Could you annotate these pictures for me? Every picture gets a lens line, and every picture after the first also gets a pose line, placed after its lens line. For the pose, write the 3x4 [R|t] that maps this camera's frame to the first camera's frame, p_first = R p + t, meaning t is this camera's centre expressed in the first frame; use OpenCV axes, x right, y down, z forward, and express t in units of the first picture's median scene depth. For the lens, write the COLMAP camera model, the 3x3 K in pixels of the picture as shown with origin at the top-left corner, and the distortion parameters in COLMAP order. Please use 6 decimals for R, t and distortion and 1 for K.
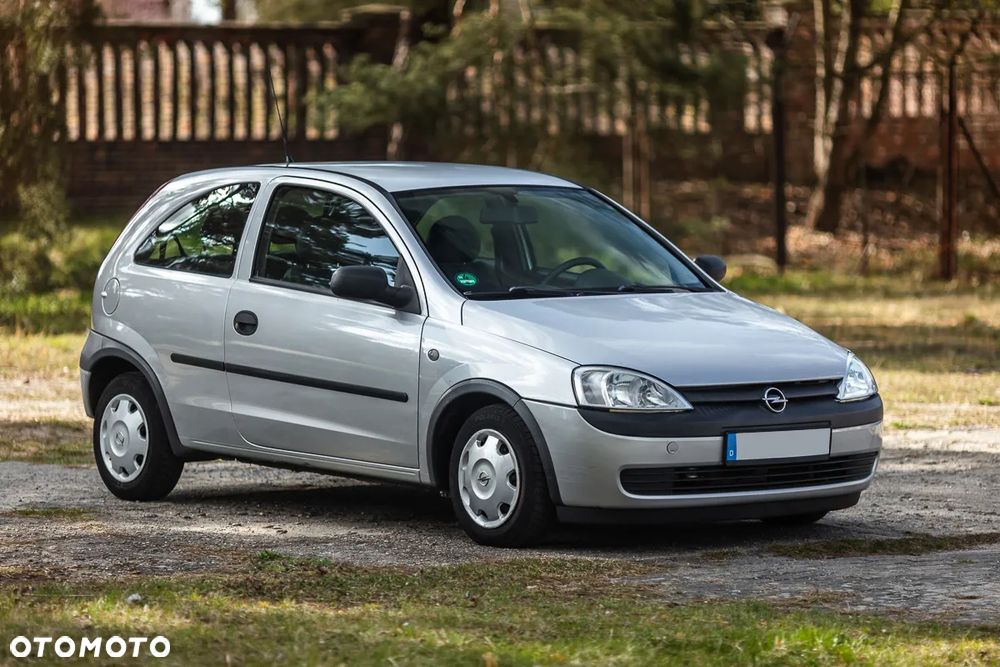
lens RADIAL K [[4265.5, 0, 500.0], [0, 4265.5, 333.5], [0, 0, 1]] dist [-0.088278, -2.181008]
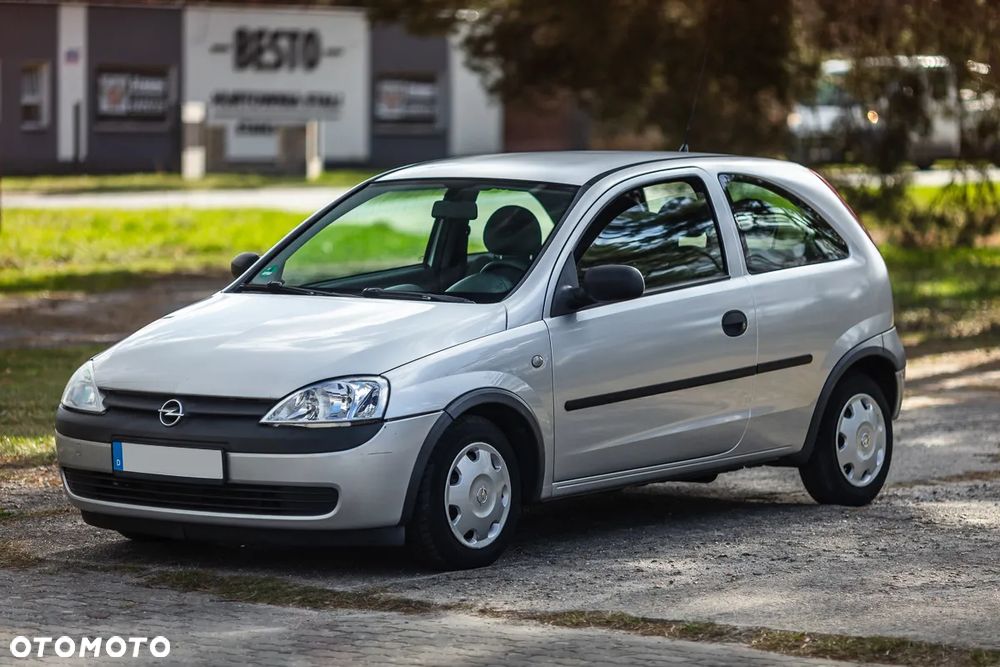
lens RADIAL K [[3730.7, 0, 500.0], [0, 3730.7, 333.5], [0, 0, 1]] dist [-0.113079, 0.460912]
pose [[0.256263, 0.057247, -0.964910, 0.856576], [-0.050834, 0.997661, 0.045690, -0.041950], [0.965269, 0.037342, 0.258574, 0.848268]]
